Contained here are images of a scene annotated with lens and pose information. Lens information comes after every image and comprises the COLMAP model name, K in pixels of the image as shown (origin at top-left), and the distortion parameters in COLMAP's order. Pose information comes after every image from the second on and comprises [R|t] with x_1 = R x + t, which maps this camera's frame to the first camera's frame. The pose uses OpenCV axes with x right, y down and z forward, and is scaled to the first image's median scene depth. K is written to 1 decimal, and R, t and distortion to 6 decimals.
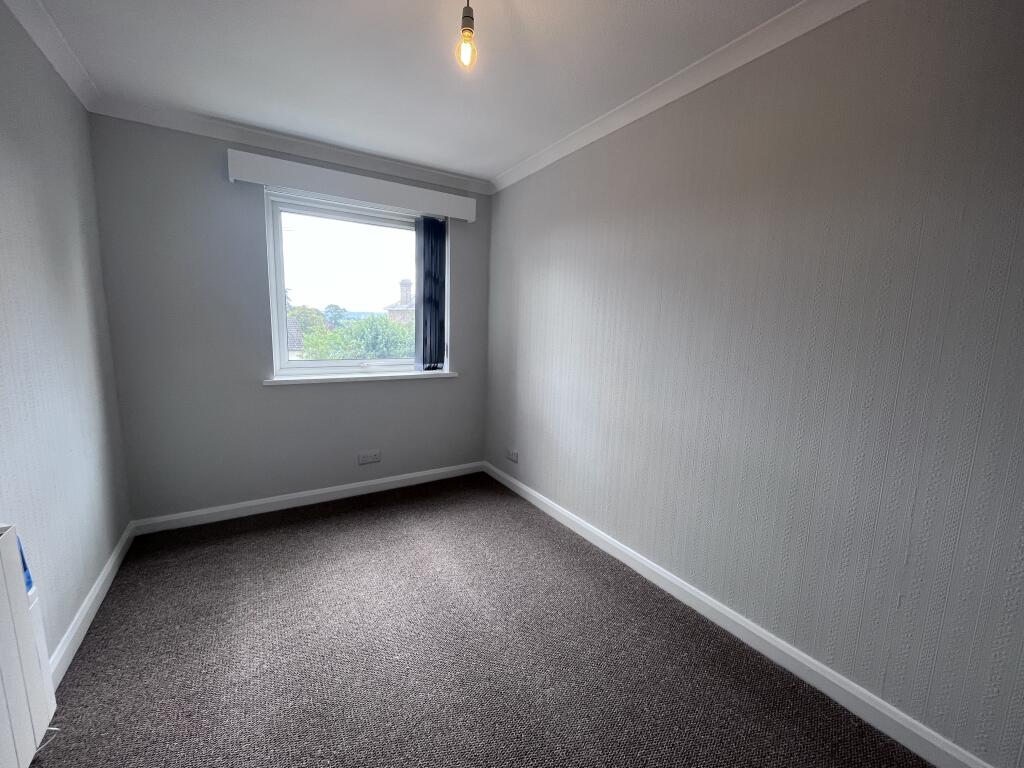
lens RADIAL K [[410.9, 0, 511.6], [0, 410.9, 398.4], [0, 0, 1]] dist [-0.000445, -0.000097]
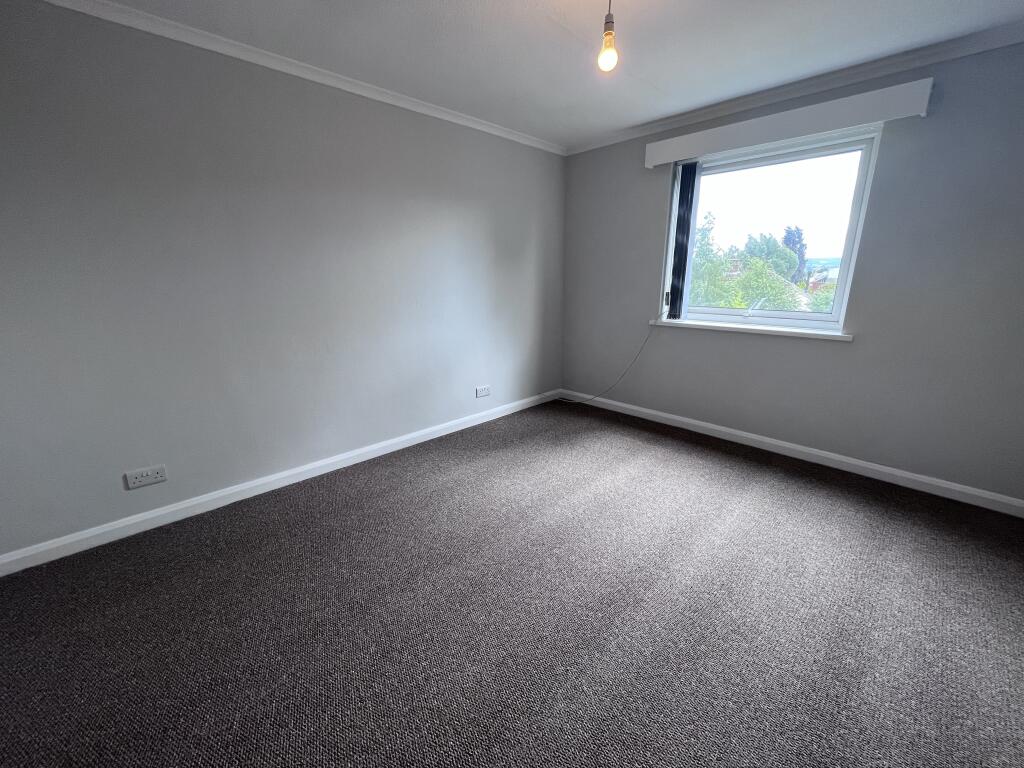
lens RADIAL K [[411.7, 0, 512.0], [0, 411.7, 384.0], [0, 0, 1]] dist [-0.003123, -0.000462]
pose [[0.215750, 0.238171, -0.946956, 0.600172], [-0.138768, 0.967432, 0.211704, -0.063479], [0.966538, 0.085732, 0.241774, 0.269777]]
